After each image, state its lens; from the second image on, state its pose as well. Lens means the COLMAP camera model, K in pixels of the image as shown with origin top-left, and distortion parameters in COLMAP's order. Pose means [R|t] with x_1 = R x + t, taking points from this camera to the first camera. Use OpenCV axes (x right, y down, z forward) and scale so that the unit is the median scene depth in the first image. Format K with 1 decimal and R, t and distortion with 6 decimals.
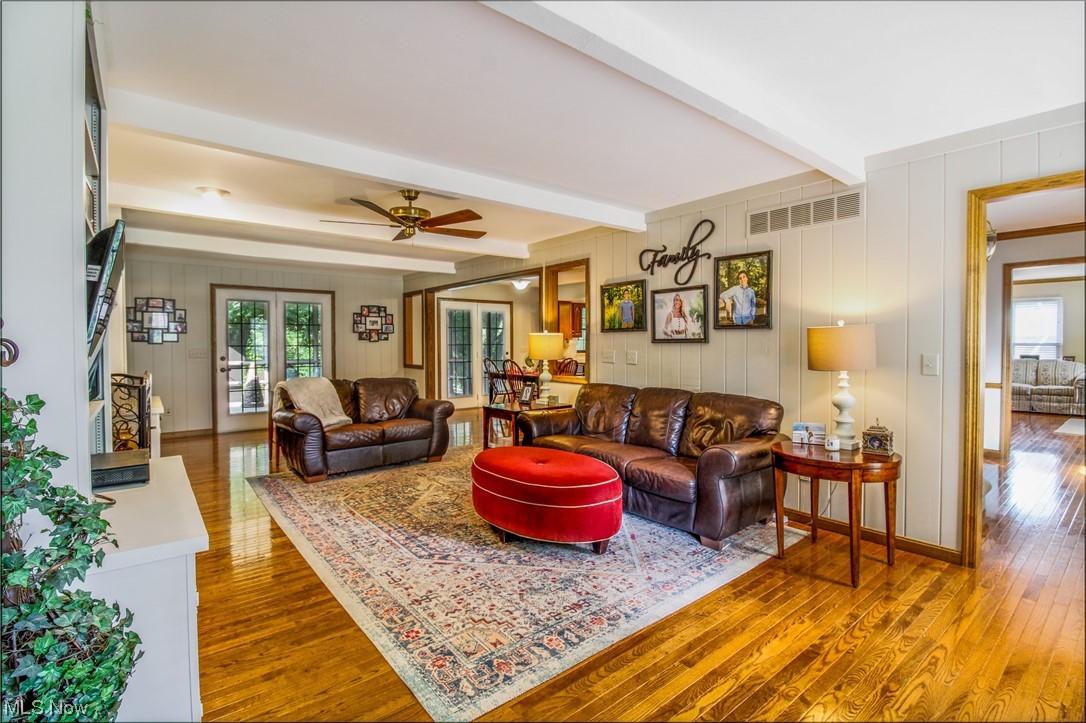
lens RADIAL K [[509.5, 0, 539.0], [0, 509.5, 355.5], [0, 0, 1]] dist [-0.000088, -0.006720]
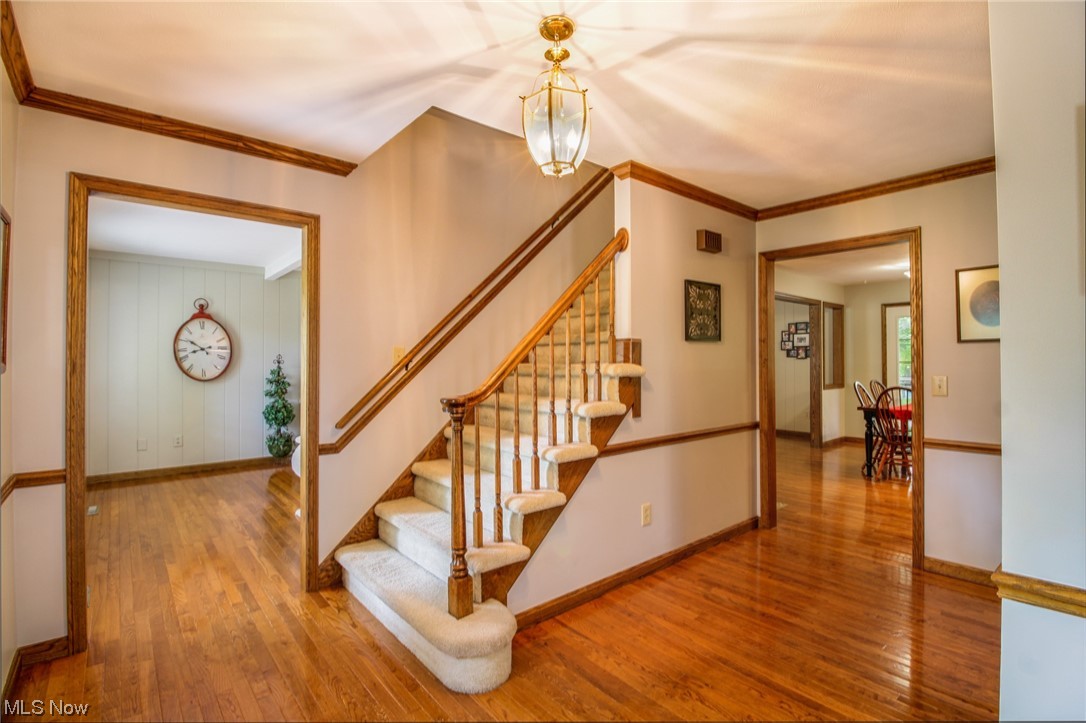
lens RADIAL K [[509.5, 0, 548.4], [0, 509.5, 356.8], [0, 0, 1]] dist [-0.000088, -0.006720]
pose [[0.033924, -0.001962, -0.999423, 0.677855], [-0.018348, 0.999828, -0.002586, -0.019719], [0.999256, 0.018425, 0.033882, 0.485860]]
